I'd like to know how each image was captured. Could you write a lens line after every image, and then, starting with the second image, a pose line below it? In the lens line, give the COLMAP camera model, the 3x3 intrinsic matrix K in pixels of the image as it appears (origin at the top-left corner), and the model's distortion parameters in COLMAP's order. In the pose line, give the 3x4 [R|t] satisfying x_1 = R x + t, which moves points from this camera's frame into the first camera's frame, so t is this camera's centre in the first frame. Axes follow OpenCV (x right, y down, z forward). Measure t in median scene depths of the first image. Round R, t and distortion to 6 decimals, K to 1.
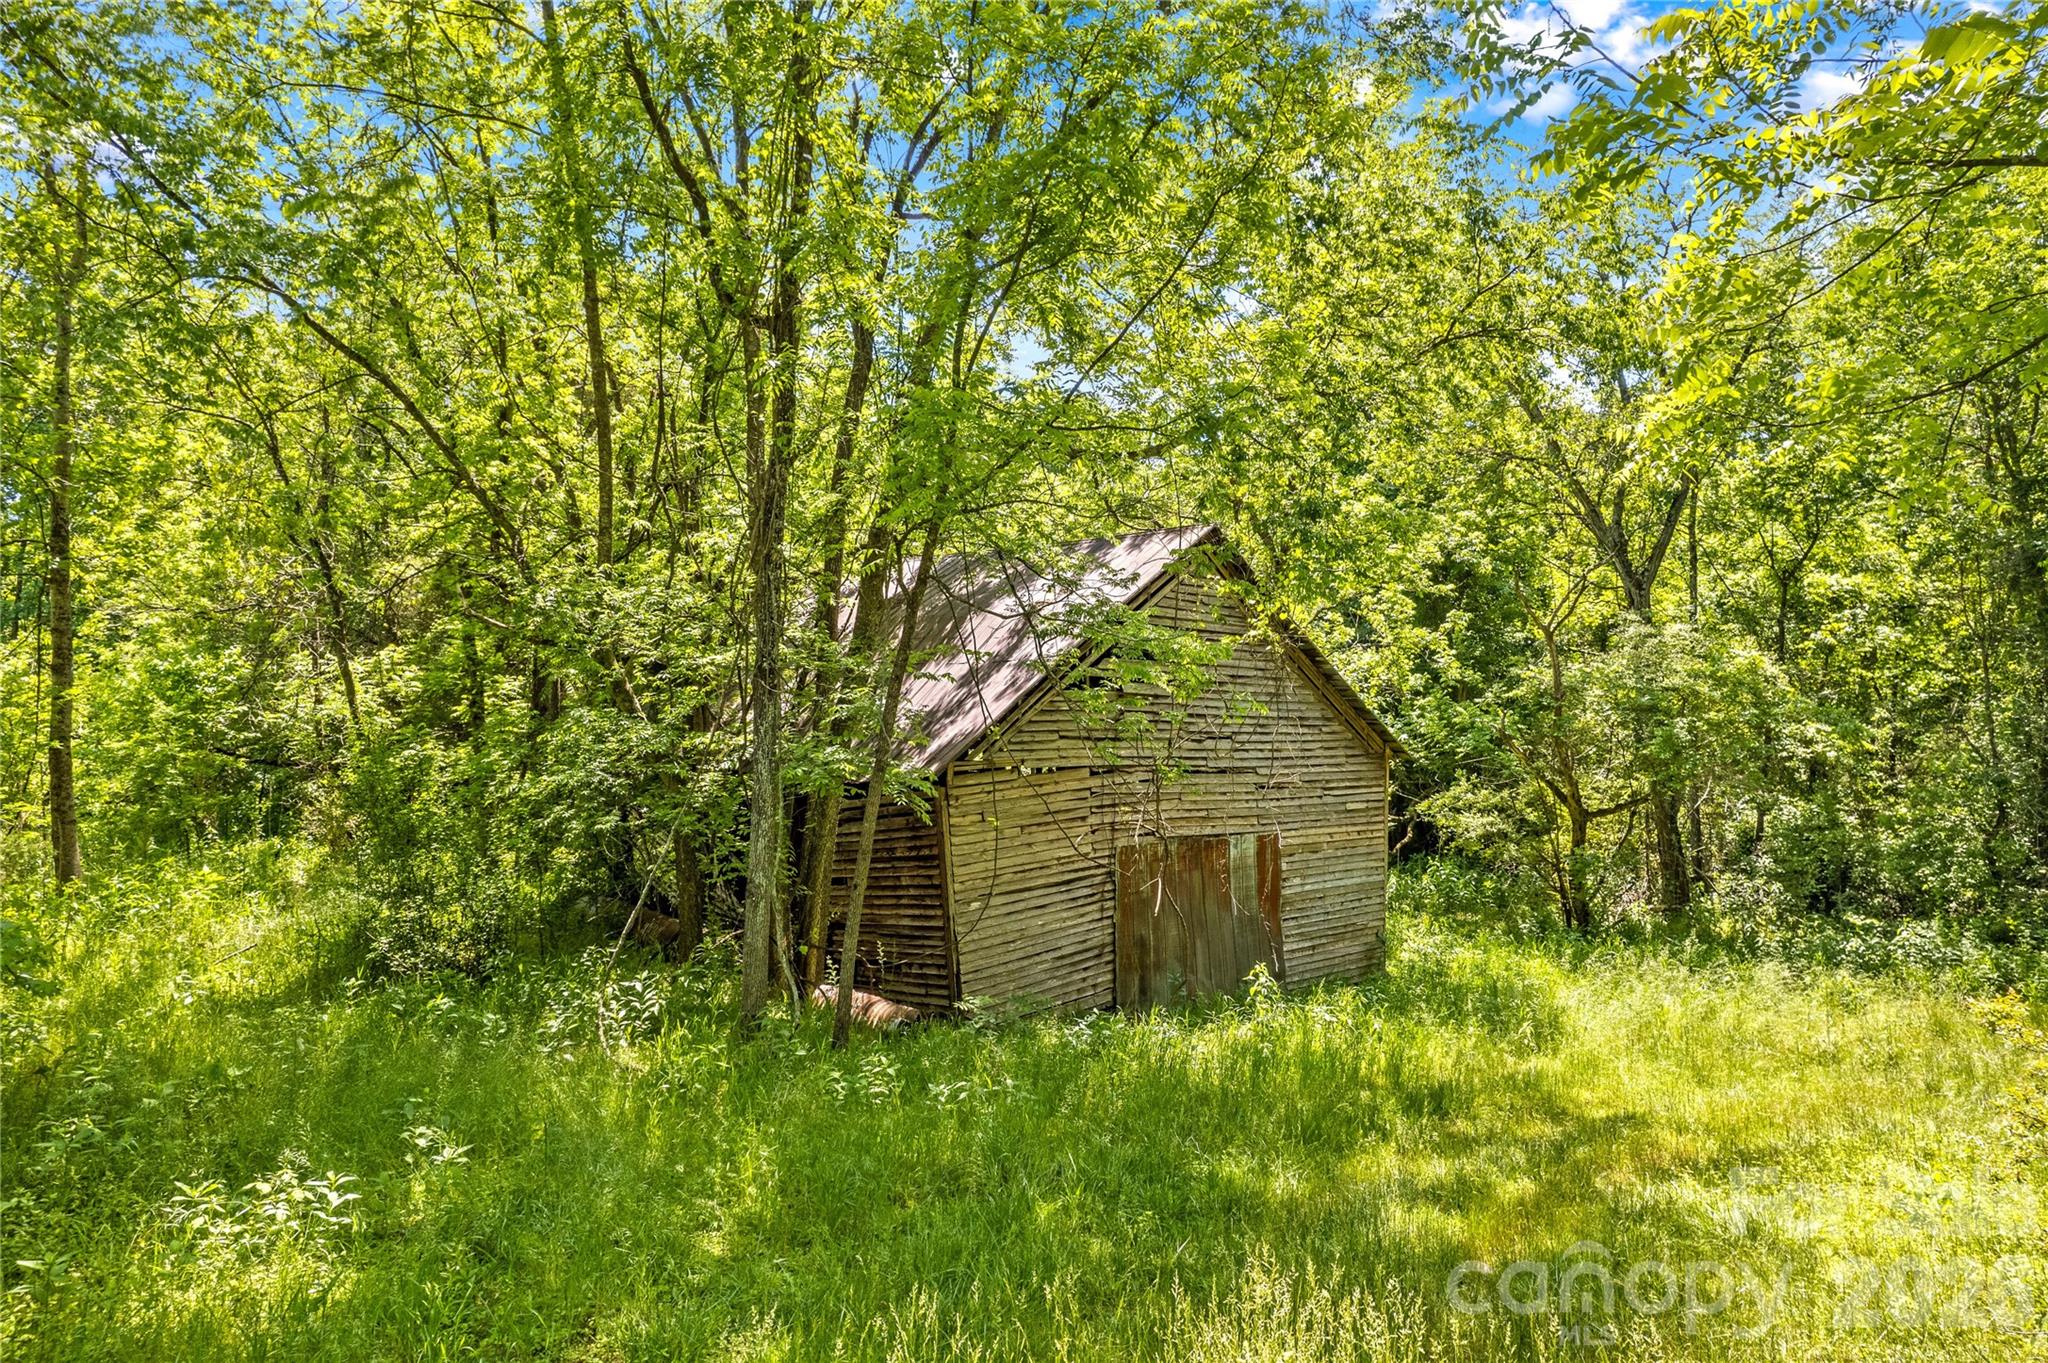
lens RADIAL K [[1362.8, 0, 1024.0], [0, 1362.8, 681.5], [0, 0, 1]] dist [-0.029087, 0.006711]
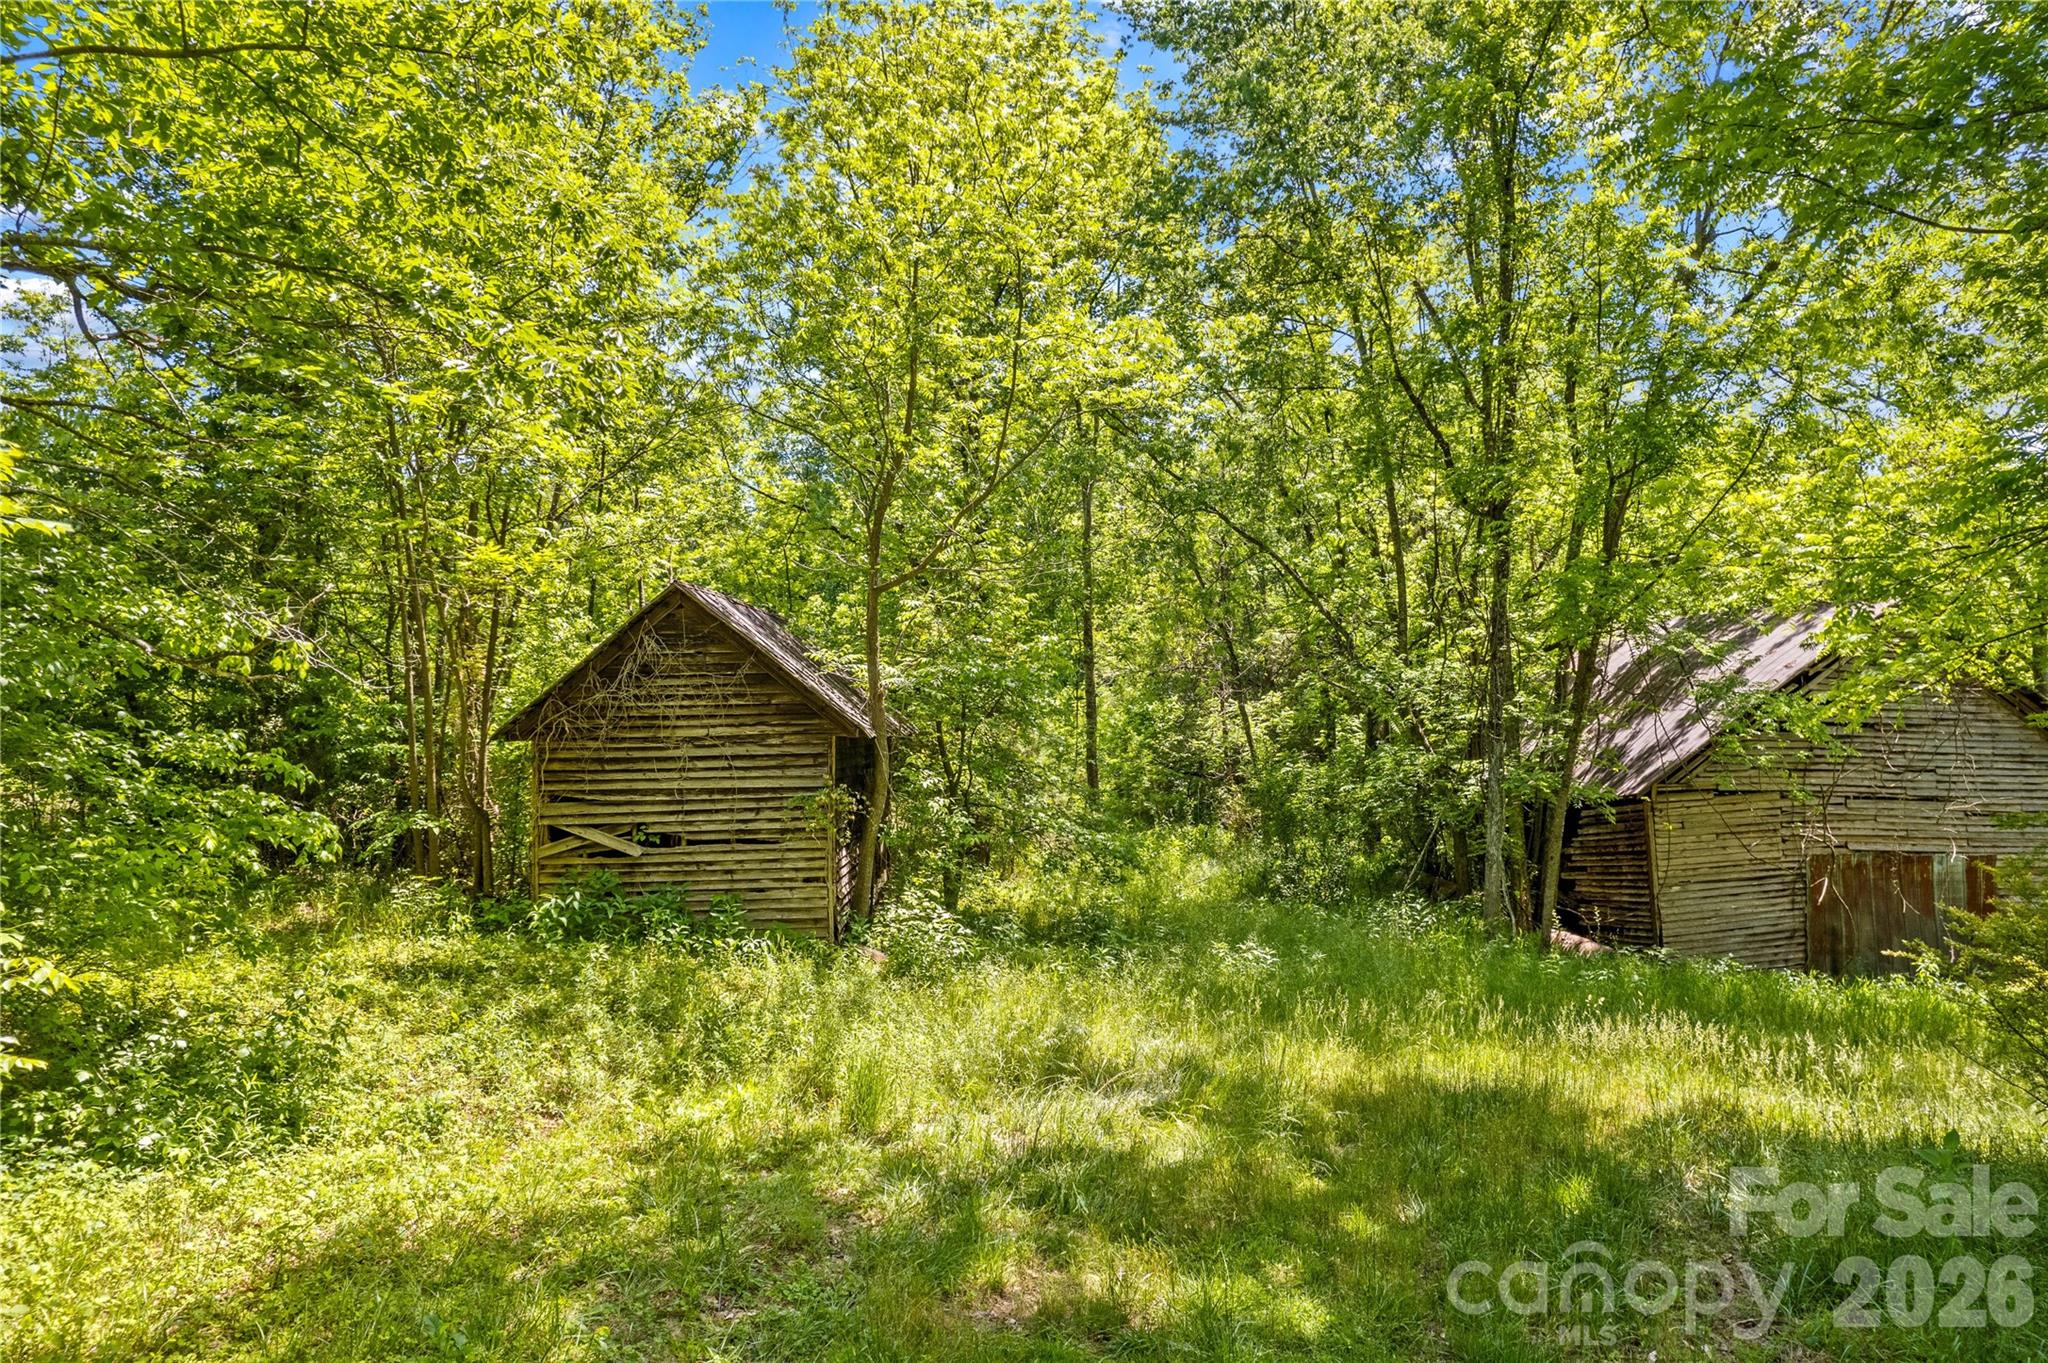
lens RADIAL K [[1362.8, 0, 1024.0], [0, 1362.8, 681.5], [0, 0, 1]] dist [-0.029087, 0.006711]
pose [[0.821181, -0.014359, -0.570488, 0.172042], [0.005653, 0.999839, -0.017028, -0.020989], [0.570640, 0.010758, 0.821130, -0.415295]]
